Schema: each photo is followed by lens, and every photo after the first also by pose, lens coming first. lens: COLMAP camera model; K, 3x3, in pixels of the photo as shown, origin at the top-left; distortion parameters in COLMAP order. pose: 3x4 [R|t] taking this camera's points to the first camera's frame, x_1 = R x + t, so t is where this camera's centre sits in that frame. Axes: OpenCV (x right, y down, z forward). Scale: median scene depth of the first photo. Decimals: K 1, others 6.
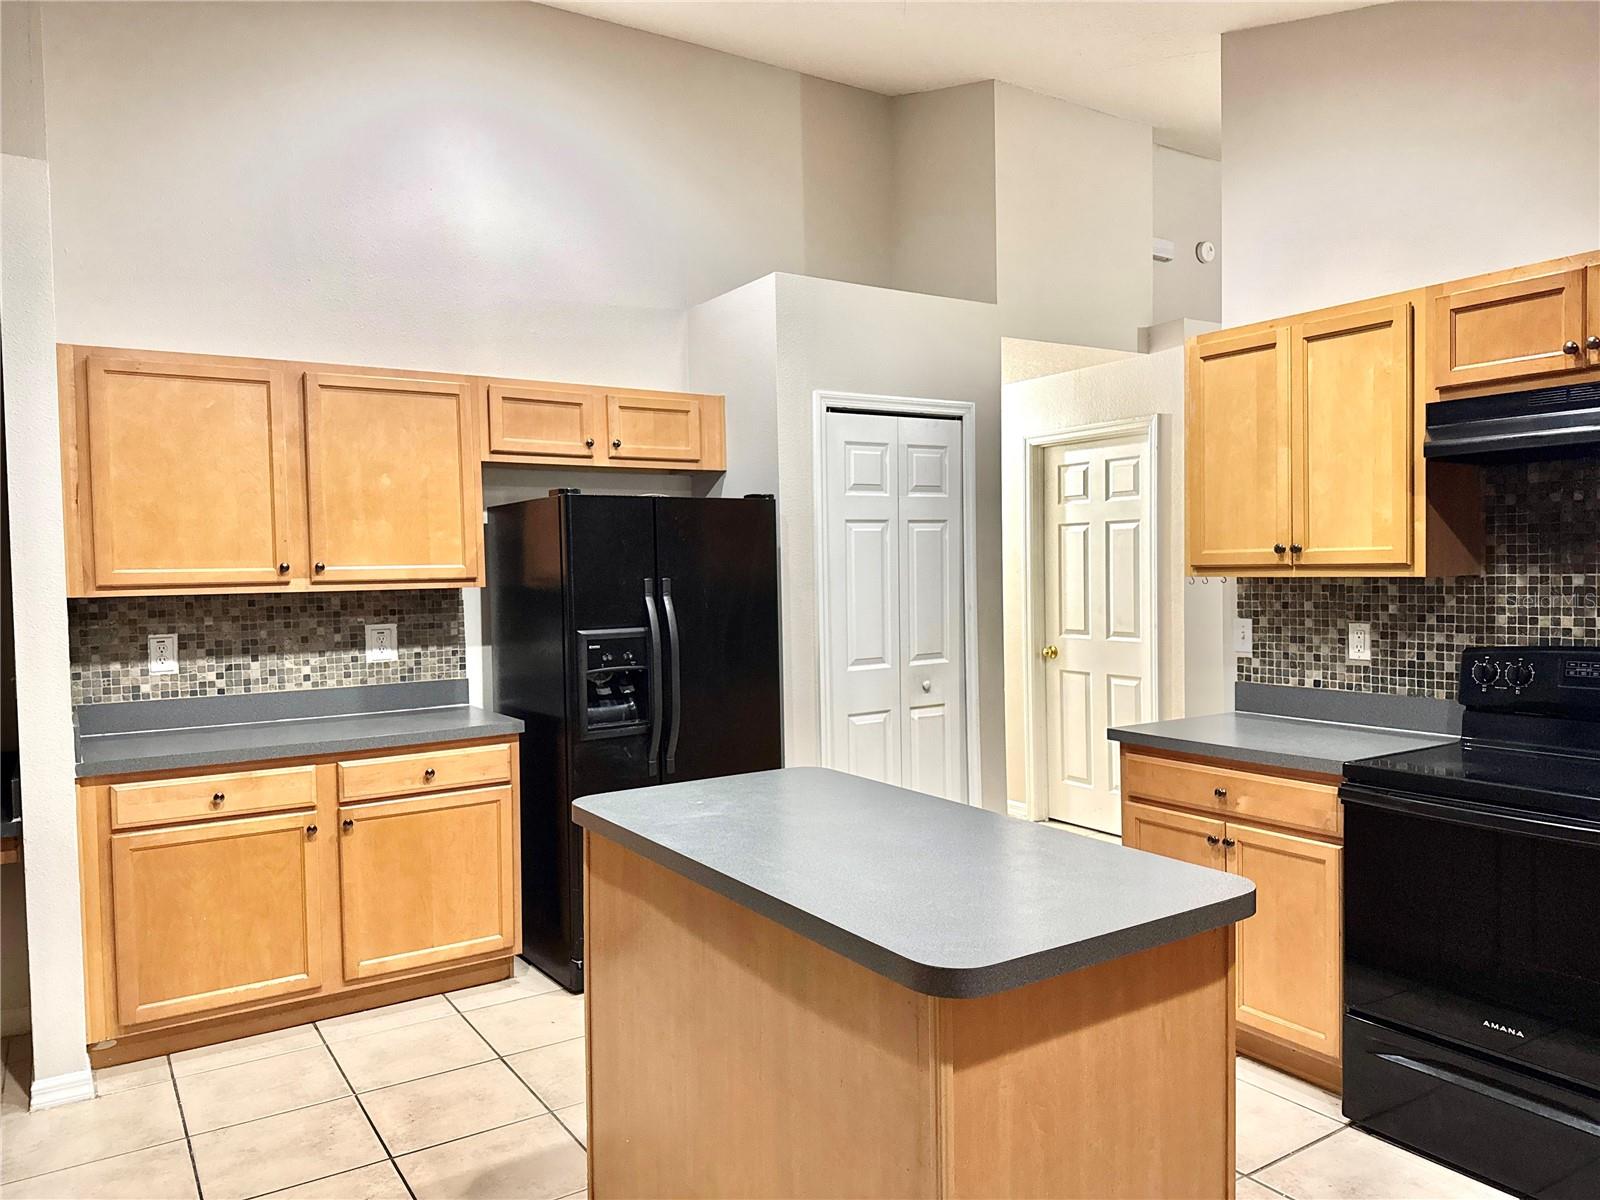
lens RADIAL K [[1127.3, 0, 800.4], [0, 1127.3, 598.0], [0, 0, 1]] dist [0.005243, -0.018252]
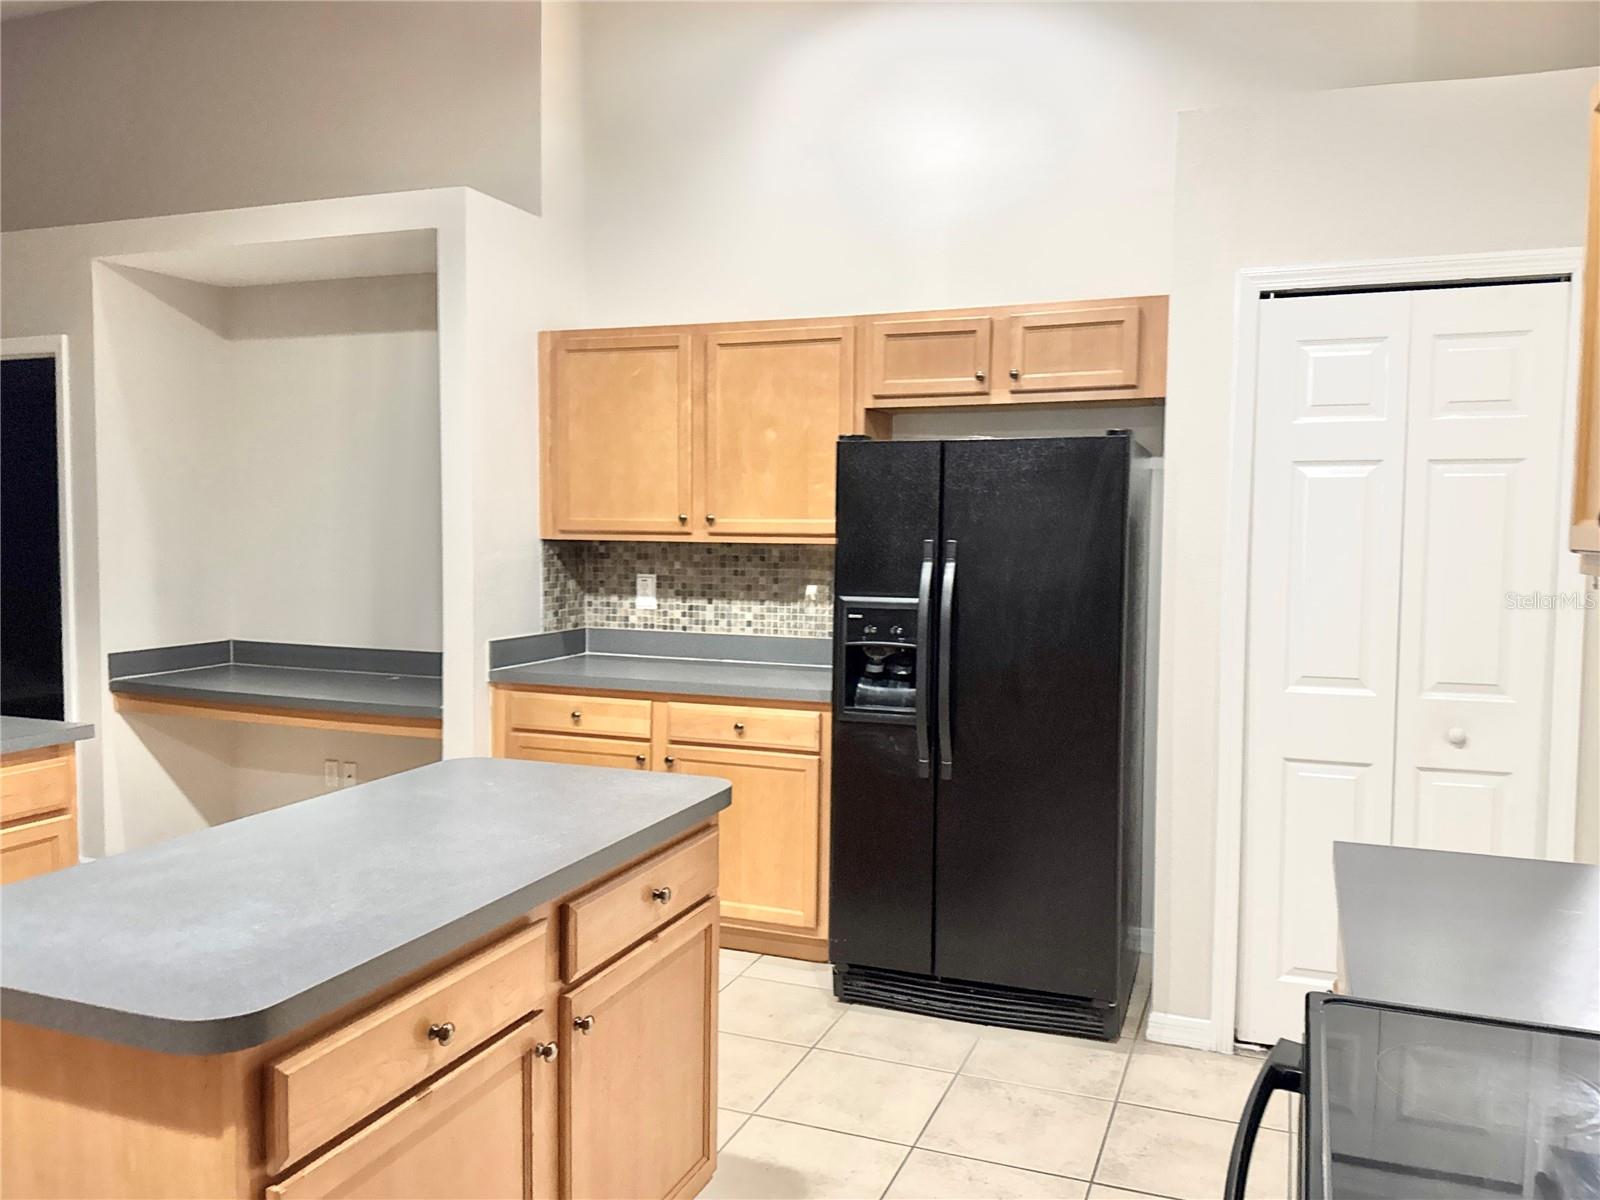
lens RADIAL K [[1237.2, 0, 793.4], [0, 1237.2, 594.9], [0, 0, 1]] dist [0.084146, -0.011758]
pose [[0.553614, 0.069863, -0.829838, 0.545431], [-0.041776, 0.997550, 0.056113, -0.023062], [0.831725, 0.003603, 0.555177, 0.393204]]
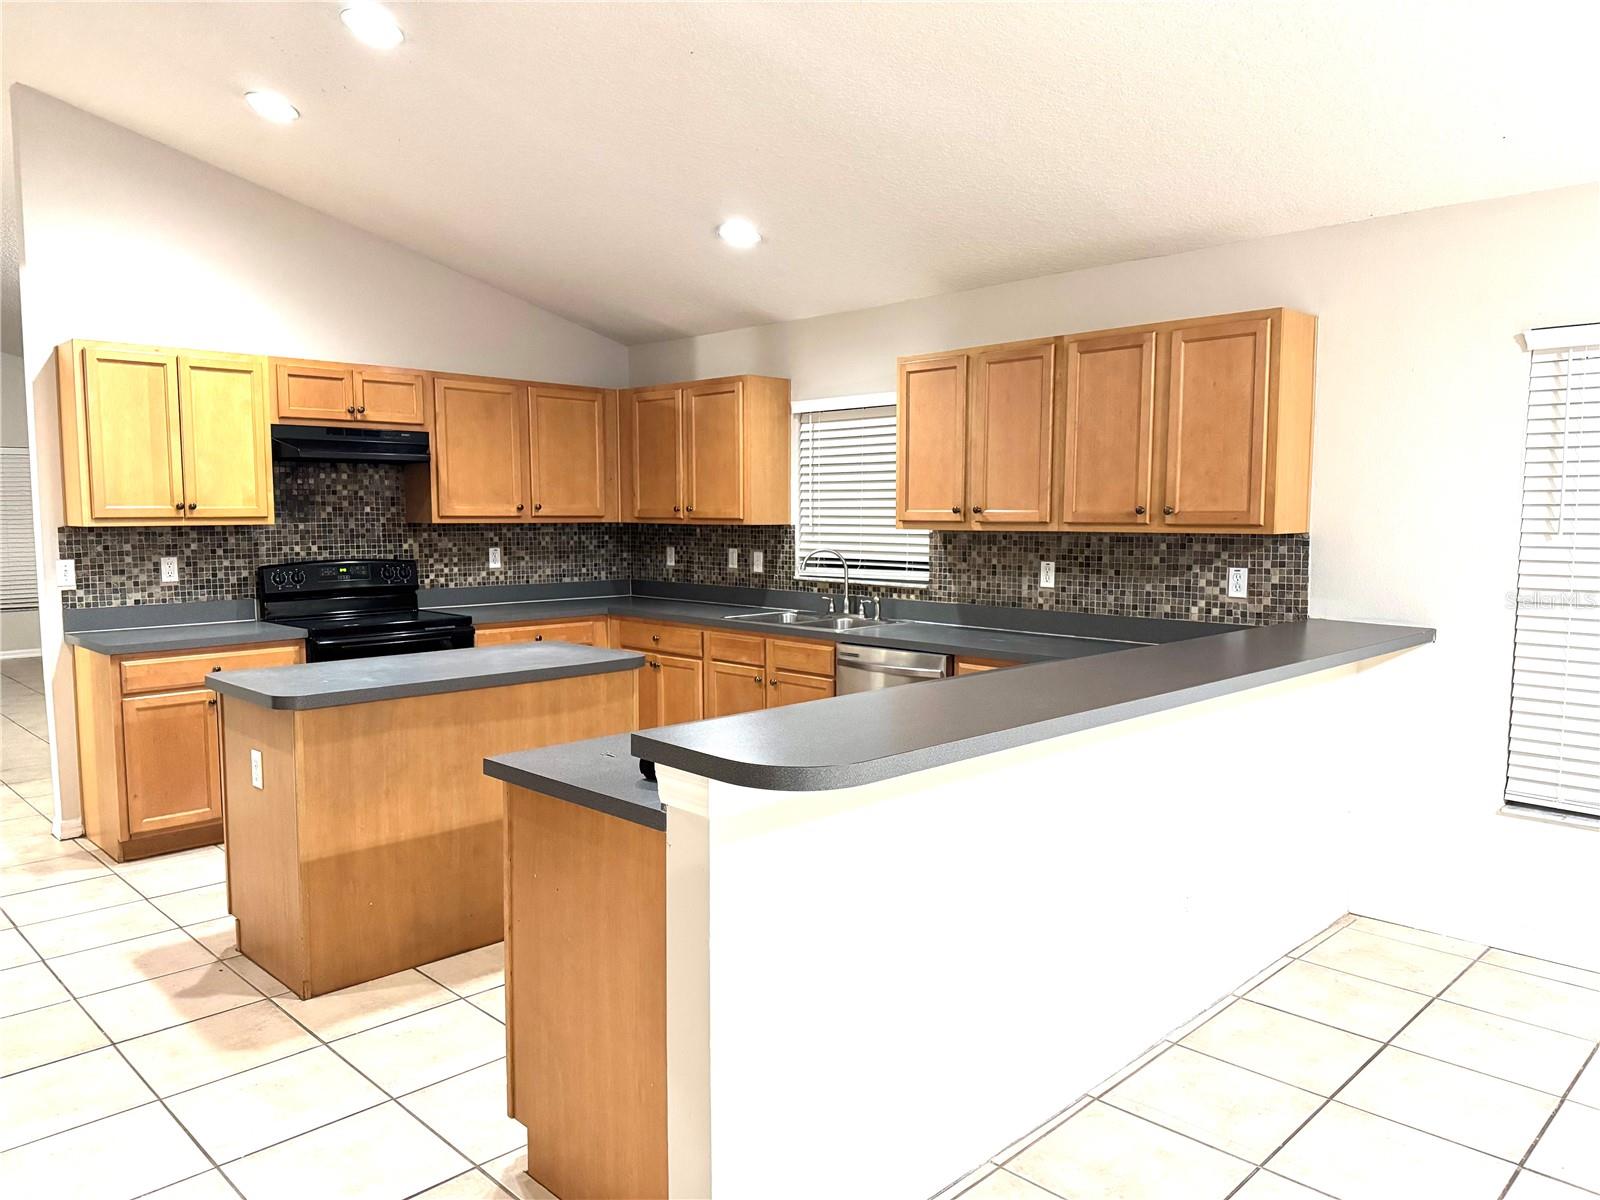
lens RADIAL K [[1127.3, 0, 797.4], [0, 1127.3, 600.2], [0, 0, 1]] dist [0.005243, -0.018252]
pose [[-0.193594, -0.061911, 0.979126, -1.652087], [0.034767, 0.996947, 0.069912, 0.005486], [-0.980466, 0.047576, -0.190850, 0.695846]]
